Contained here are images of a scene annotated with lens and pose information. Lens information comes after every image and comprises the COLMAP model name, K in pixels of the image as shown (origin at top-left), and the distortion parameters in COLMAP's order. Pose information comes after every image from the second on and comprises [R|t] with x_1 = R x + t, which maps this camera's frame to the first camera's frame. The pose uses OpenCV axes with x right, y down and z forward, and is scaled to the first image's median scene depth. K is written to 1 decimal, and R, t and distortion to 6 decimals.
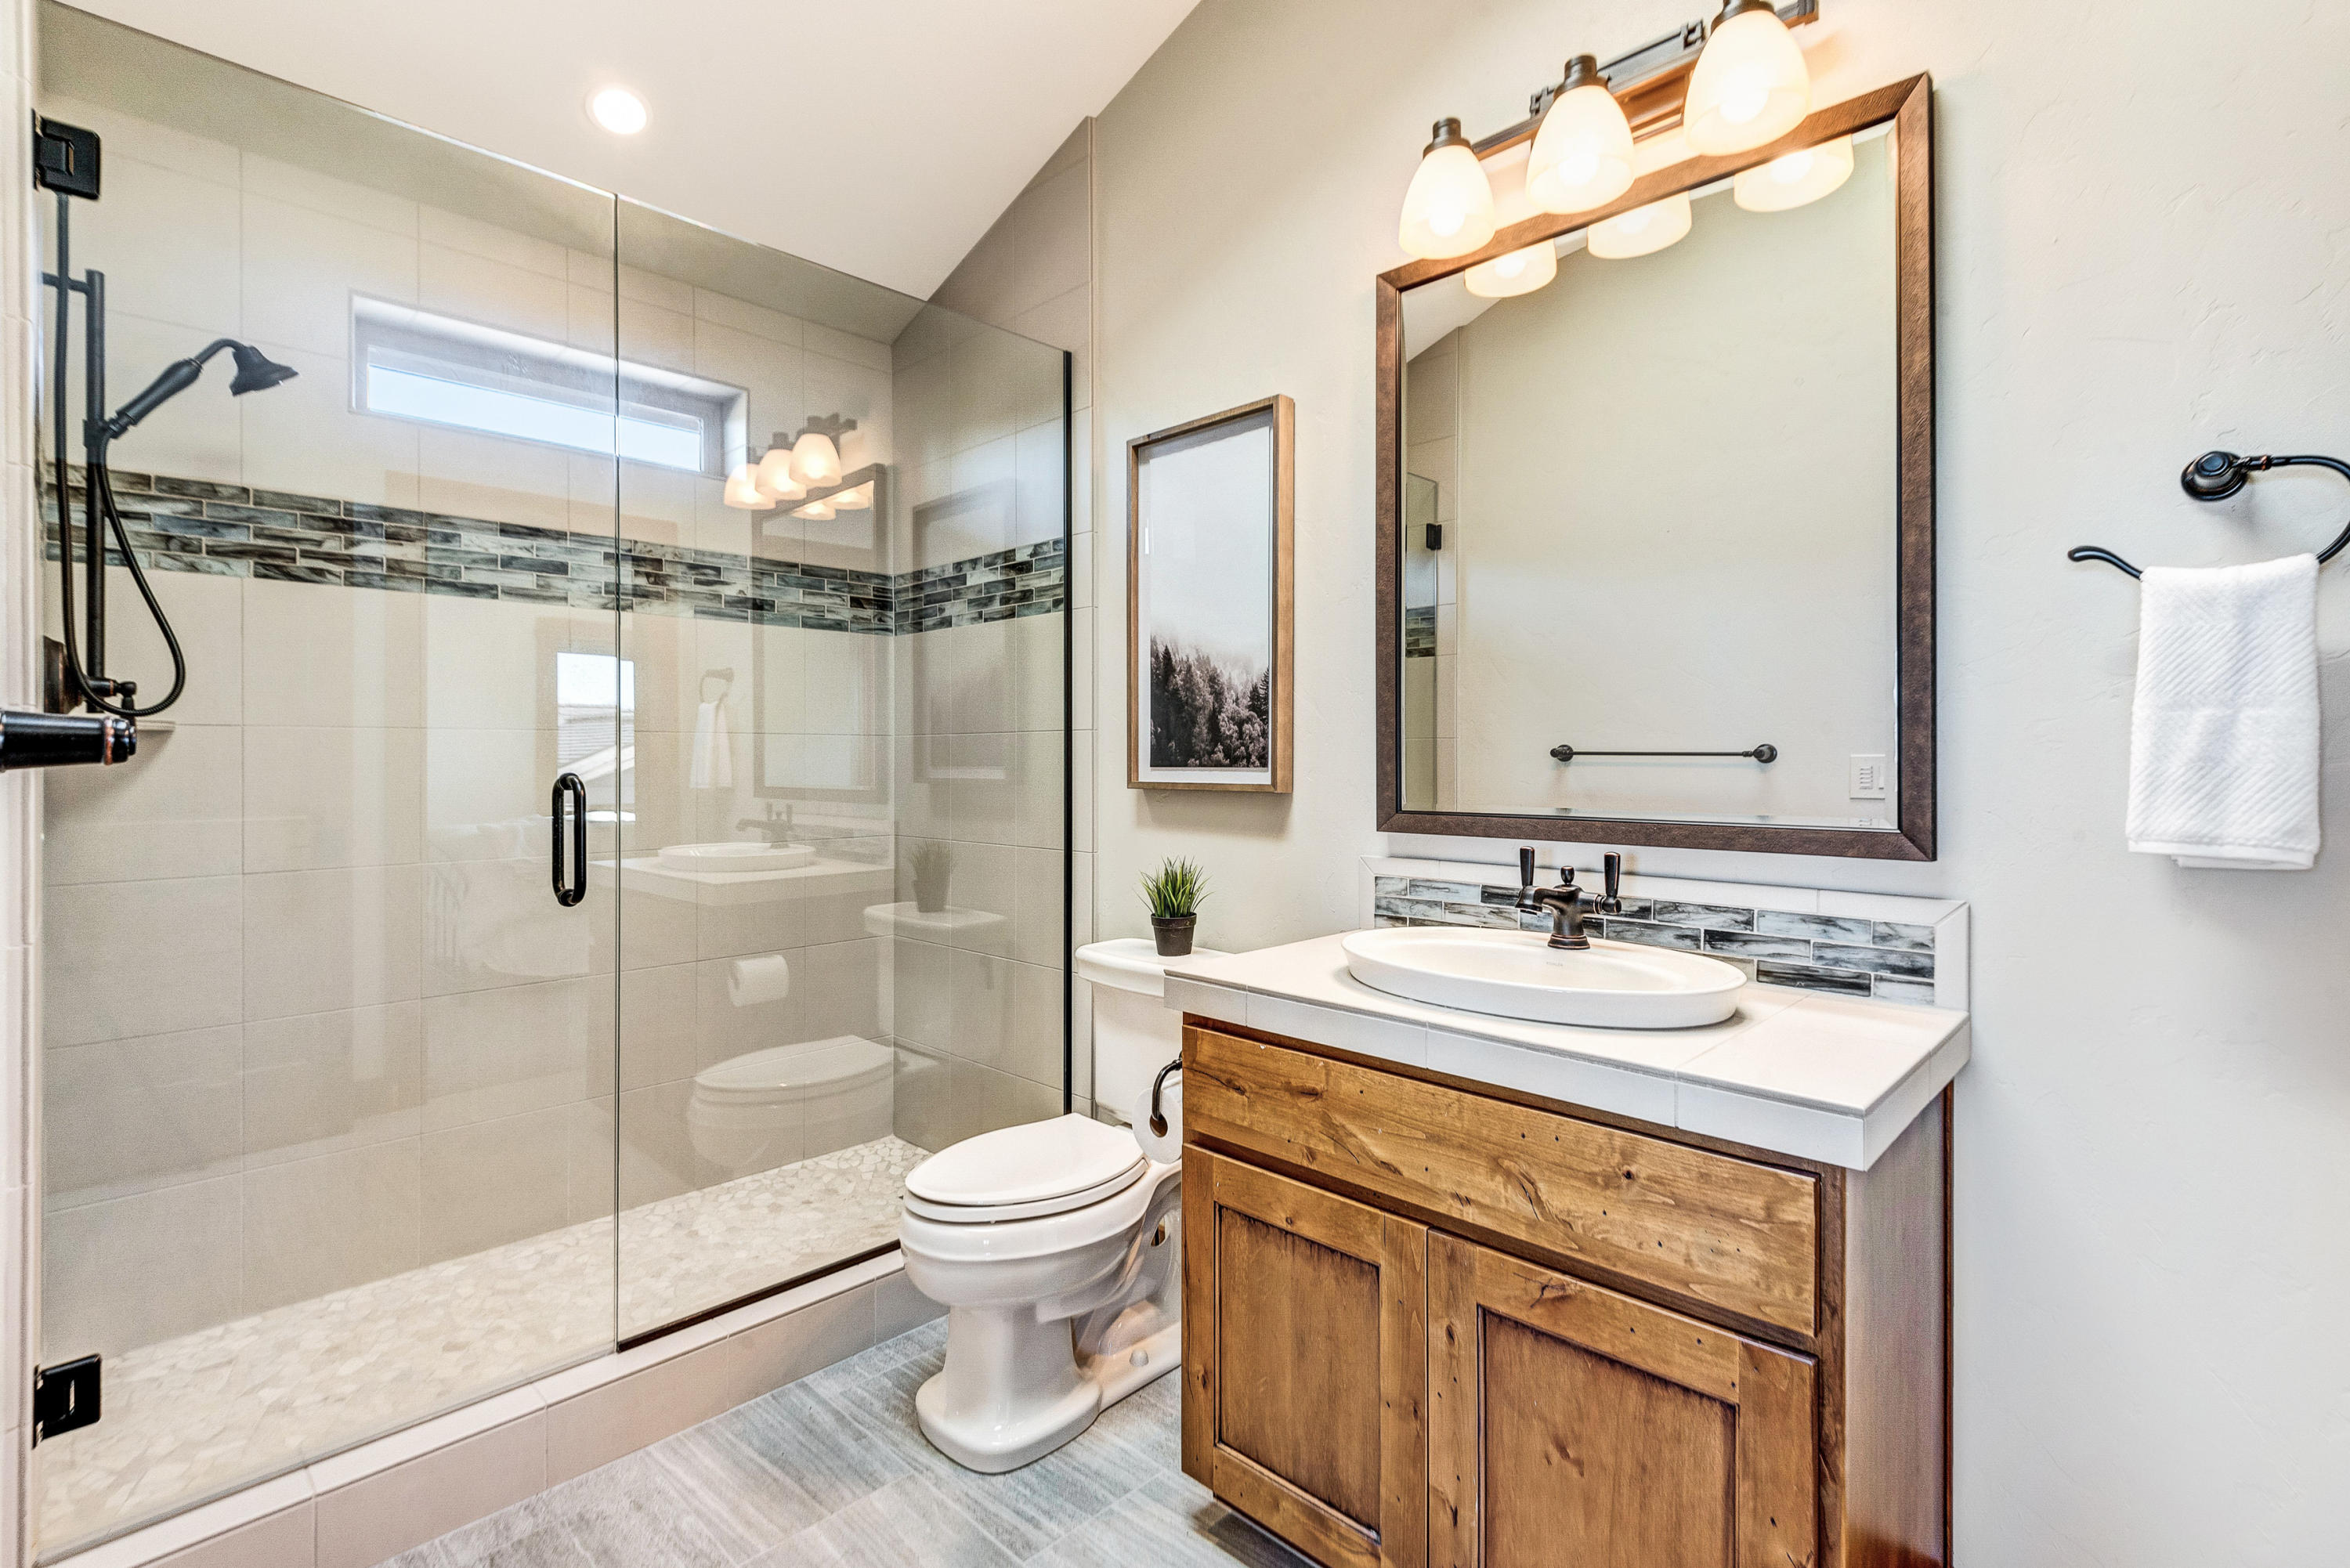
lens RADIAL K [[1101.4, 0, 1163.5], [0, 1101.4, 790.5], [0, 0, 1]] dist [-0.000604, -0.000787]
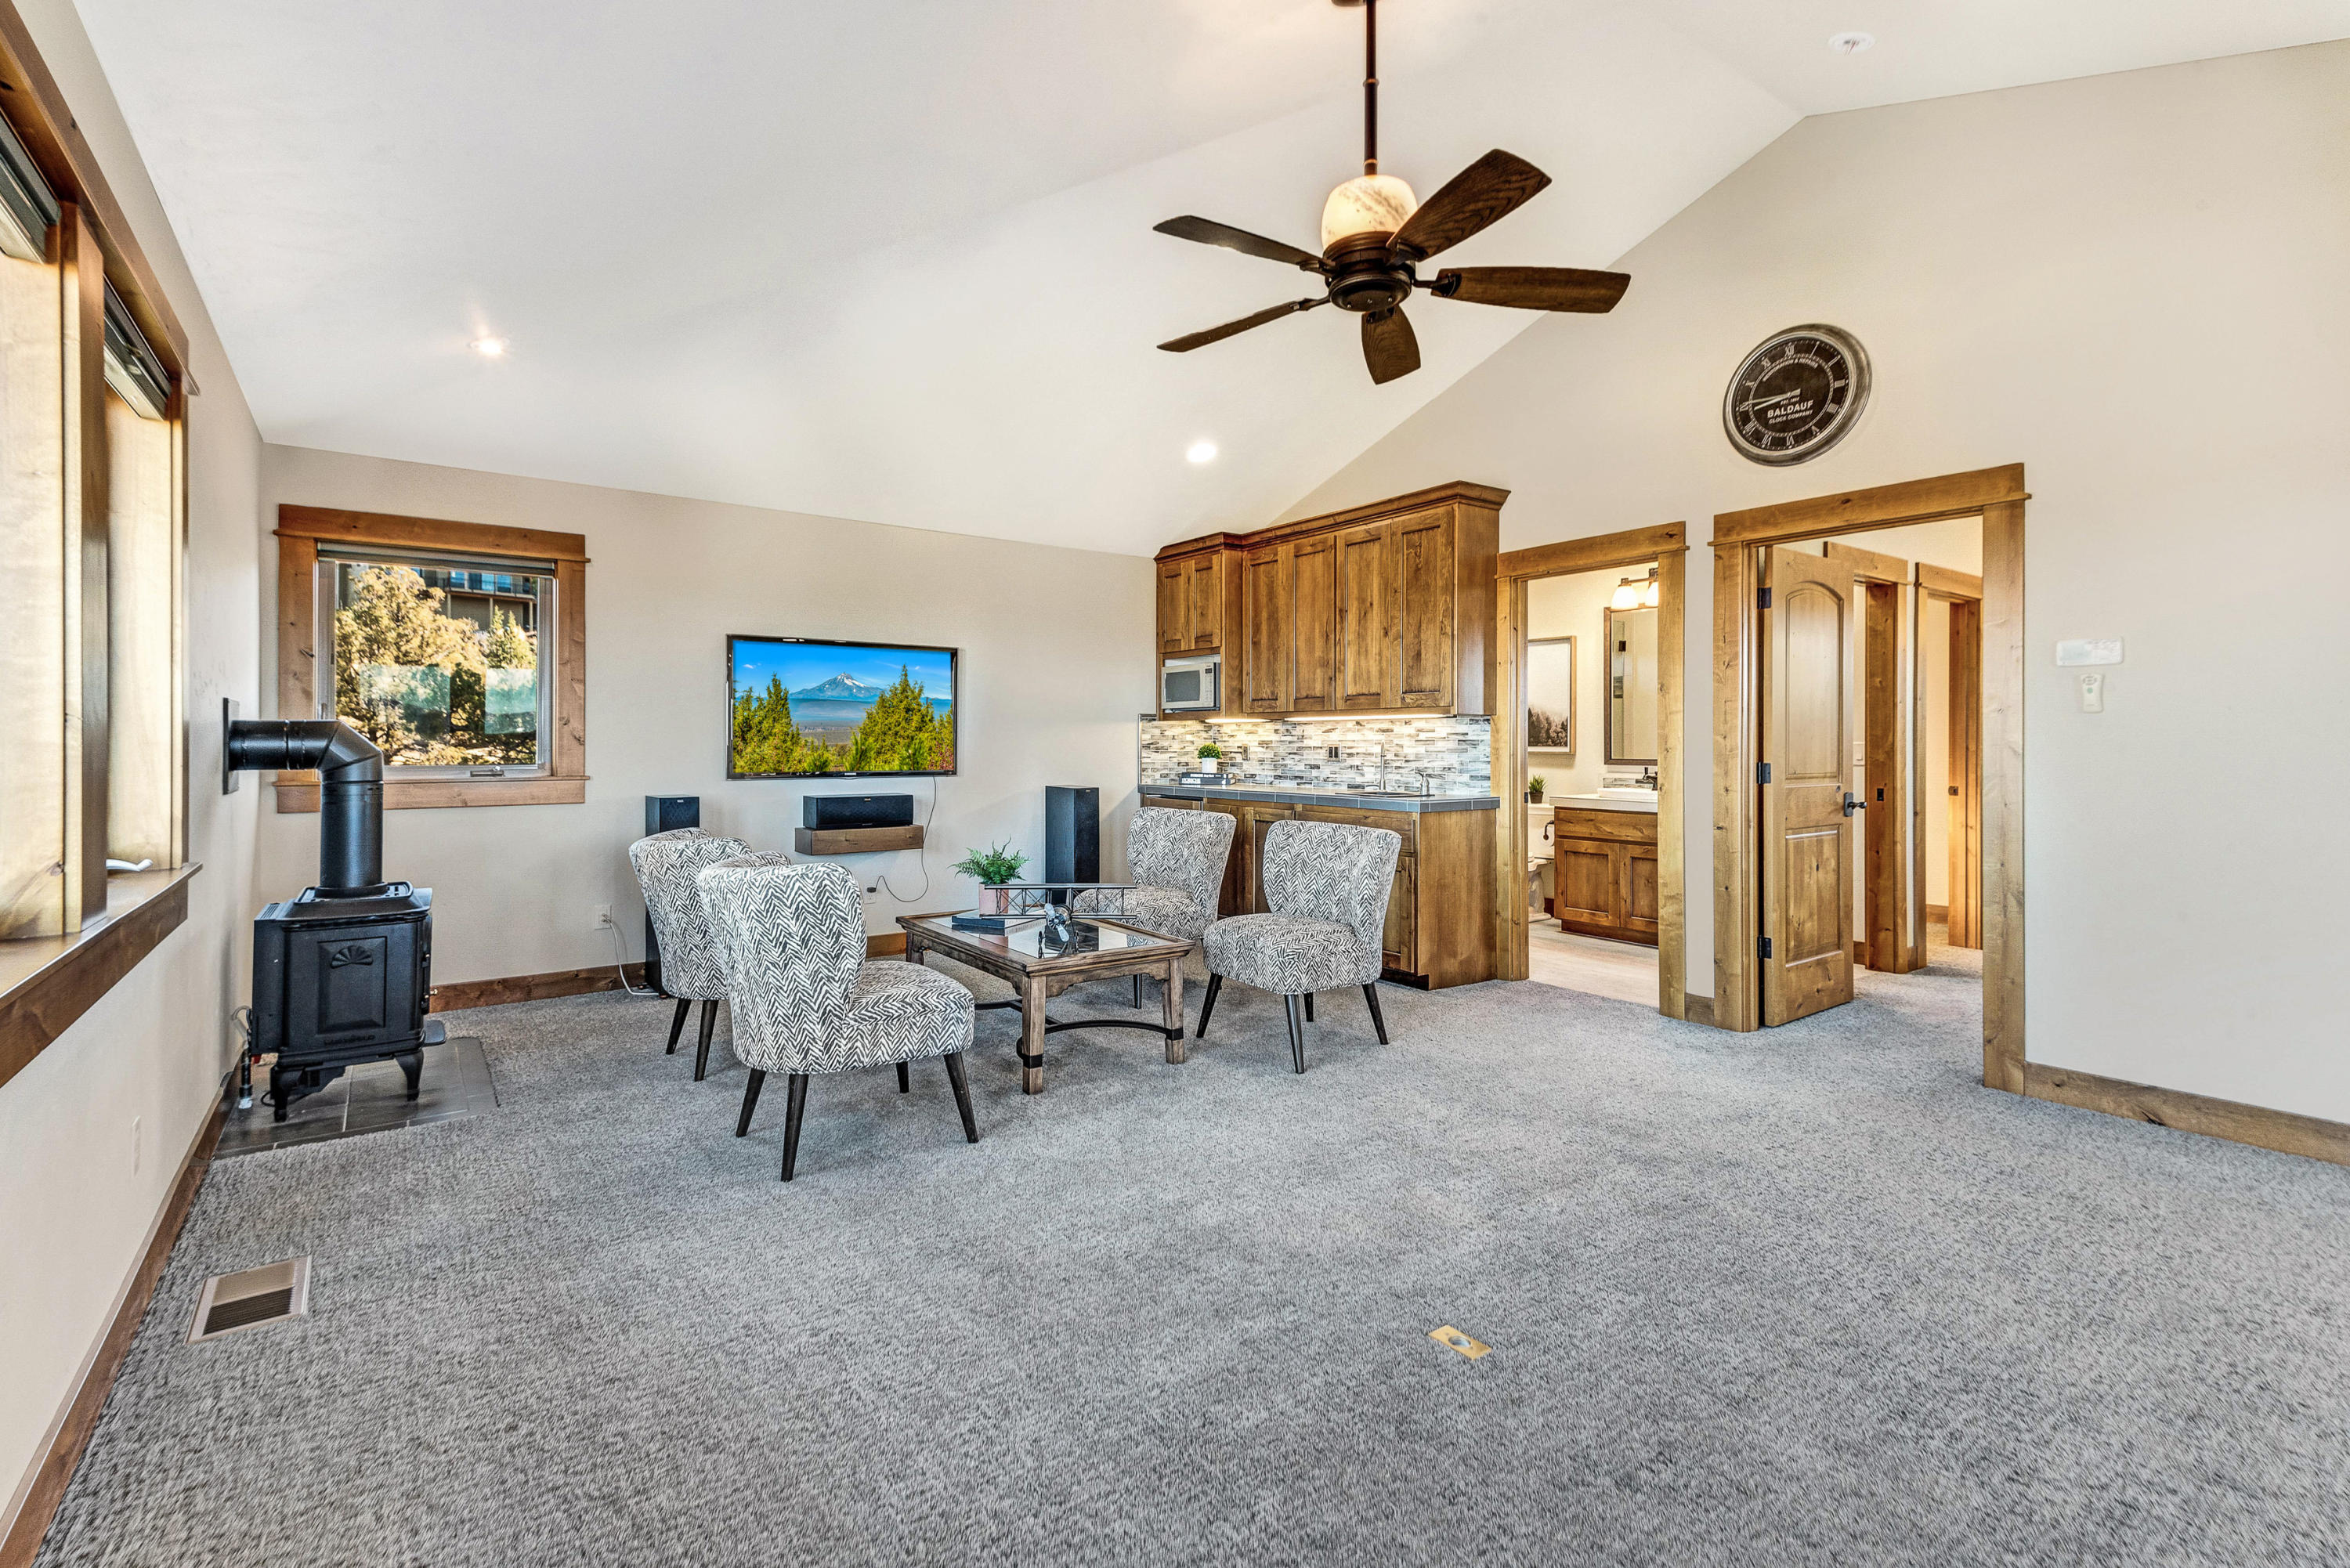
lens RADIAL K [[1071.2, 0, 1171.0], [0, 1071.2, 768.6], [0, 0, 1]] dist [0.000833, -0.000126]
pose [[0.986507, 0.004612, -0.163657, -0.640262], [-0.007429, 0.999835, -0.016602, 0.123713], [0.163553, 0.017594, 0.986378, -2.724346]]
